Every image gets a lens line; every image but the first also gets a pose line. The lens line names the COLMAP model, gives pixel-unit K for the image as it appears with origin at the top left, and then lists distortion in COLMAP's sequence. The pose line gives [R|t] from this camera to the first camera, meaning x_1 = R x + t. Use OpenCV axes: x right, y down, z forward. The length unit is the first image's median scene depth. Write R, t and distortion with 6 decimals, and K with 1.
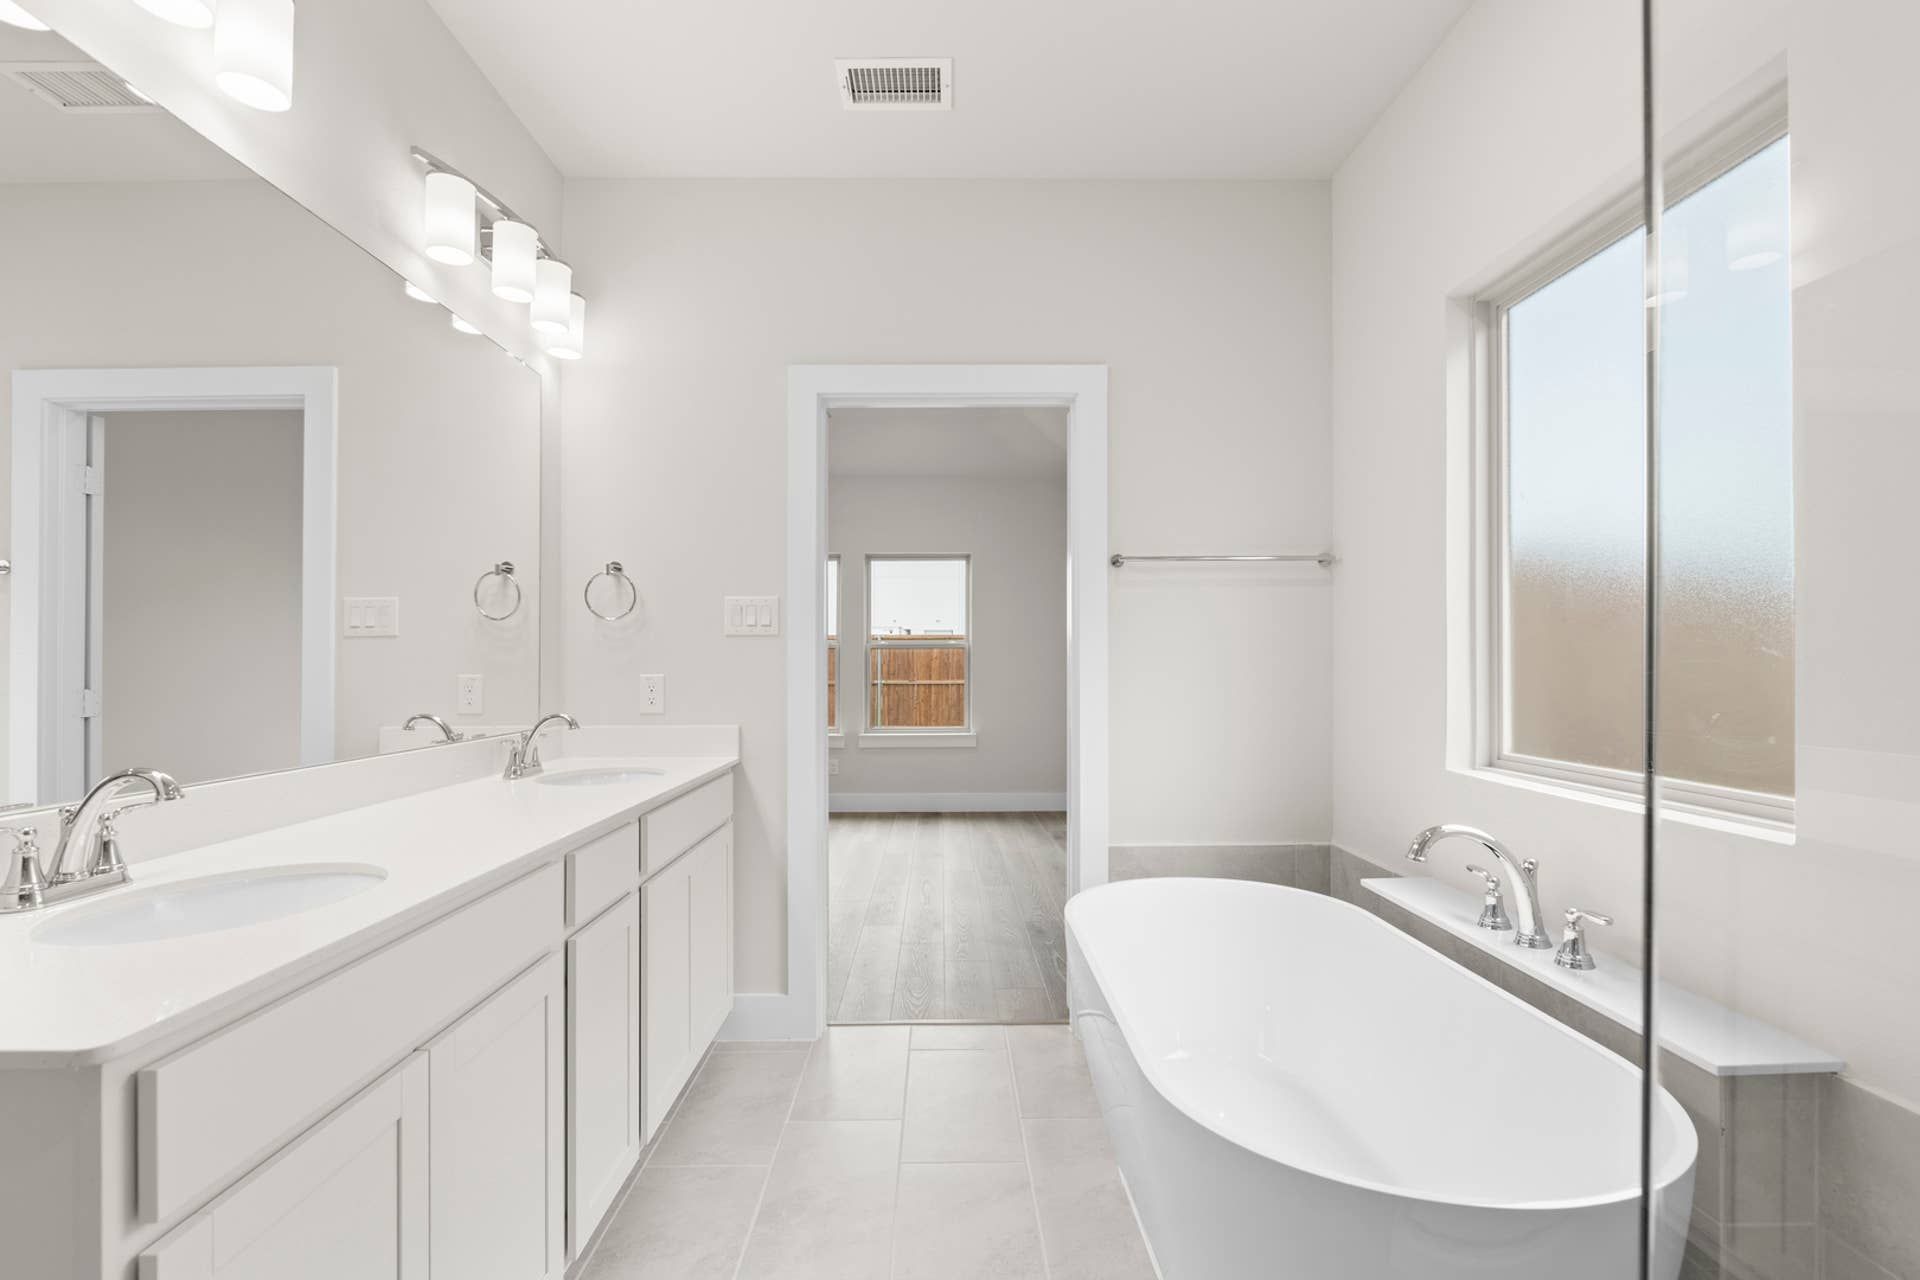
lens RADIAL K [[864.7, 0, 948.9], [0, 864.7, 651.4], [0, 0, 1]] dist [-0.000514, -0.000471]
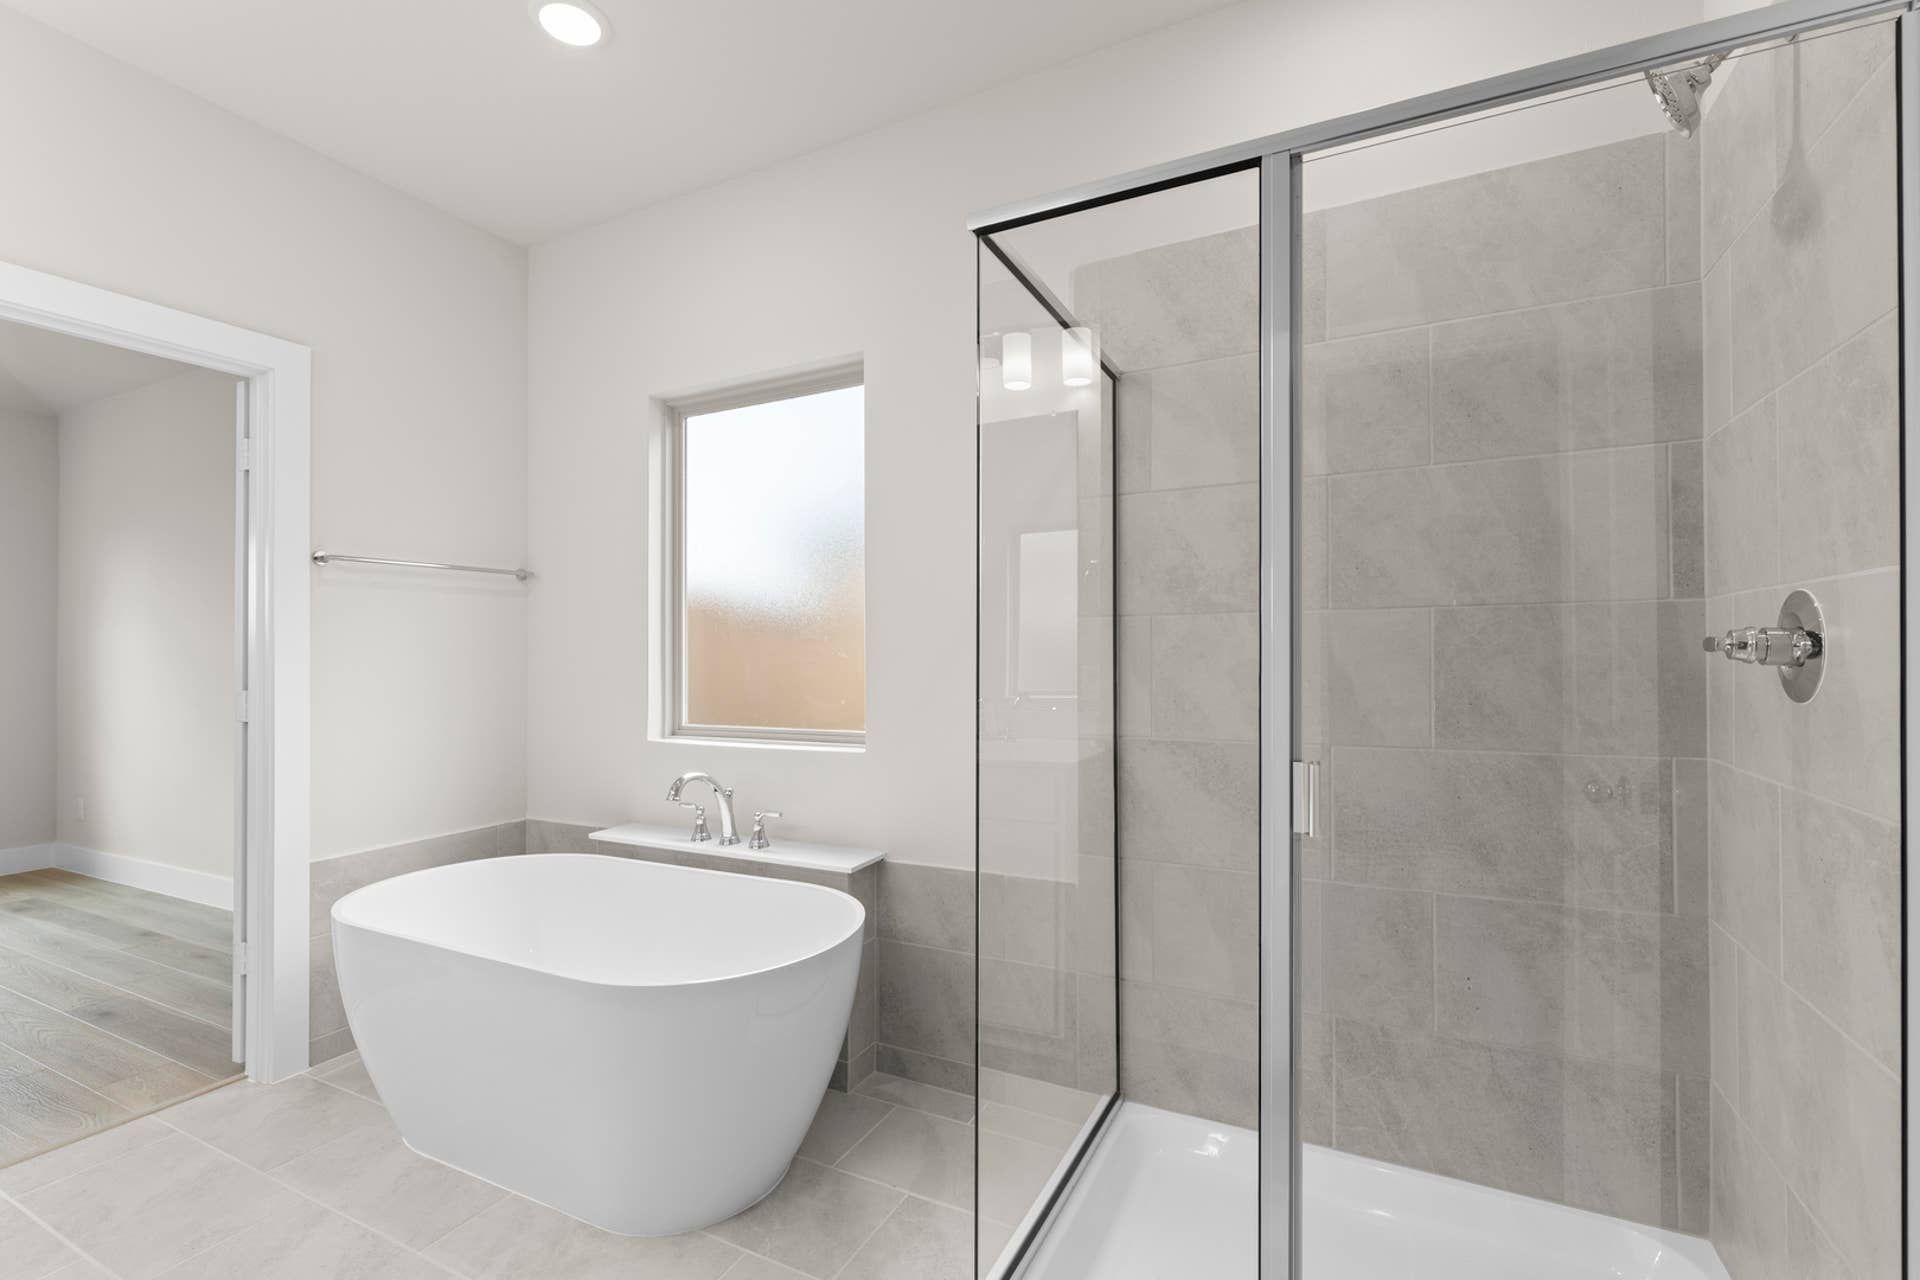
lens RADIAL K [[864.7, 0, 948.9], [0, 864.7, 651.4], [0, 0, 1]] dist [-0.000514, -0.000471]
pose [[0.459494, 0.000594, 0.888181, -0.428426], [-0.002495, 0.999997, 0.000622, -0.006548], [-0.888177, -0.002502, 0.459494, -0.054400]]
